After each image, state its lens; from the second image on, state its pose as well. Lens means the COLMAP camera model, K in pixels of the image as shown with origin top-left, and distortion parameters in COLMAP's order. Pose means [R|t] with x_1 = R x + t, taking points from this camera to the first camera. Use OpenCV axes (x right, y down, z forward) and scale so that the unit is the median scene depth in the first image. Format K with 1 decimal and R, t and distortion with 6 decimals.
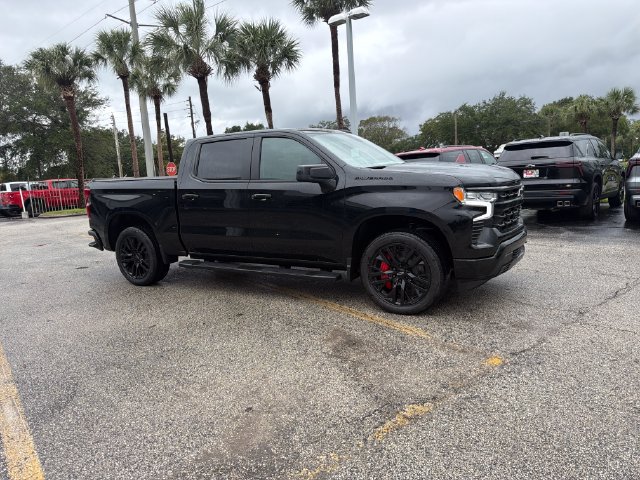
lens RADIAL K [[448.6, 0, 315.3], [0, 448.6, 242.8], [0, 0, 1]] dist [0.059421, -0.071825]
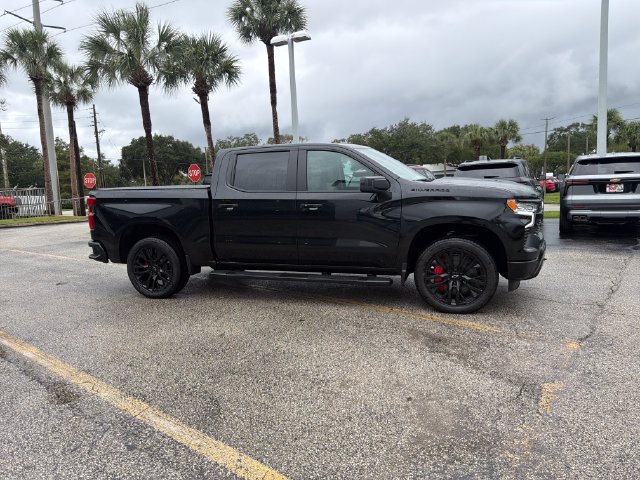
lens RADIAL K [[448.2, 0, 315.8], [0, 448.2, 237.9], [0, 0, 1]] dist [0.053924, -0.063221]
pose [[0.977442, -0.003399, 0.211175, -0.183779], [0.013129, 0.998915, -0.044691, 0.009233], [-0.210794, 0.046455, 0.976426, -0.007120]]
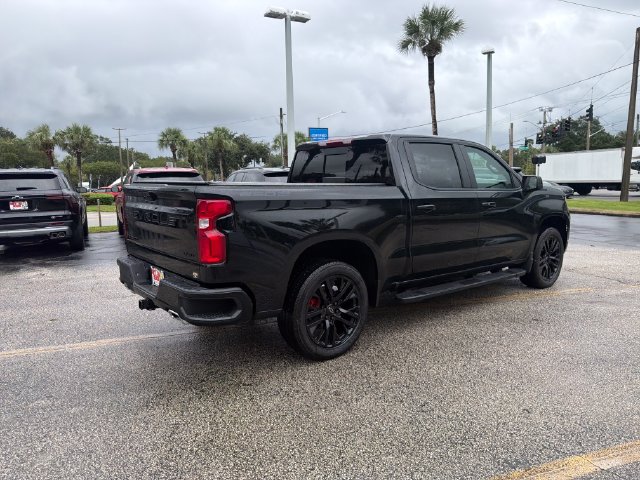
lens RADIAL K [[448.6, 0, 315.3], [0, 448.6, 242.8], [0, 0, 1]] dist [0.059421, -0.071825]
pose [[0.360016, -0.071726, 0.930185, -0.669576], [0.136667, 0.990339, 0.023469, -0.053566], [-0.922882, 0.118677, 0.366340, 0.552940]]
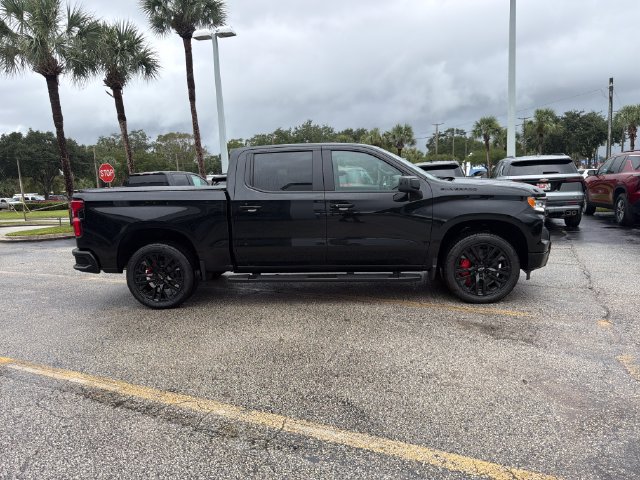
lens RADIAL K [[448.6, 0, 315.3], [0, 448.6, 242.8], [0, 0, 1]] dist [0.059421, -0.071825]
pose [[0.902604, -0.037848, 0.428805, -0.348969], [0.055013, 0.998101, -0.027702, 0.003952], [-0.426942, 0.048594, 0.902972, 0.048483]]
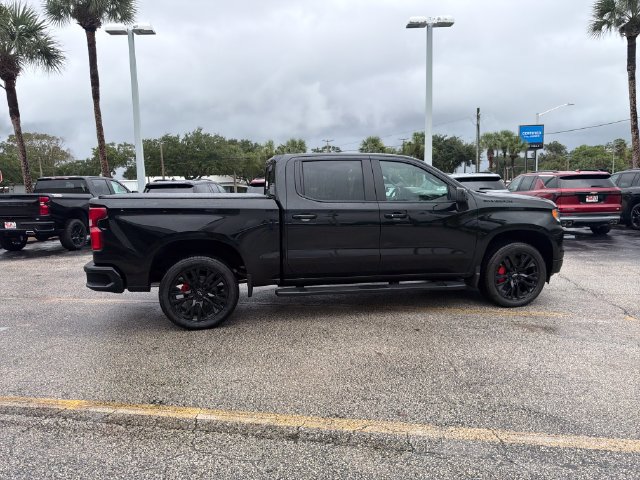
lens RADIAL K [[448.6, 0, 315.3], [0, 448.6, 242.8], [0, 0, 1]] dist [0.059421, -0.071825]
pose [[0.754950, -0.033453, 0.654929, -0.530370], [0.074864, 0.996565, -0.035394, -0.010400], [-0.651495, 0.075751, 0.754862, 0.185327]]
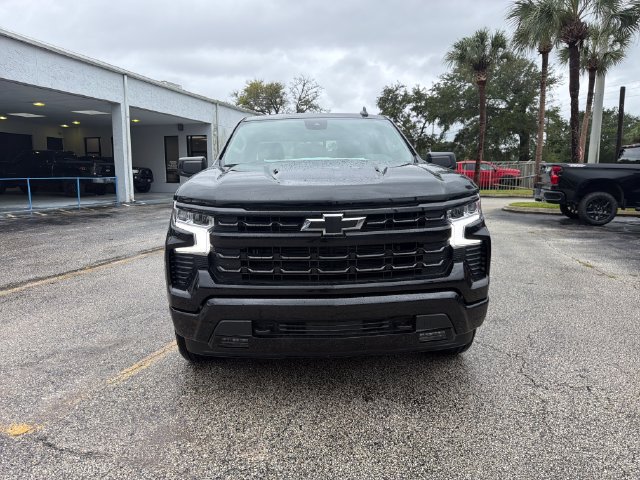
lens RADIAL K [[448.6, 0, 315.3], [0, 448.6, 242.8], [0, 0, 1]] dist [0.059421, -0.071825]
pose [[0.536446, 0.184480, -0.823525, 0.449287], [-0.151322, 0.981027, 0.121191, -0.077815], [0.830258, 0.059605, 0.554184, 0.355709]]
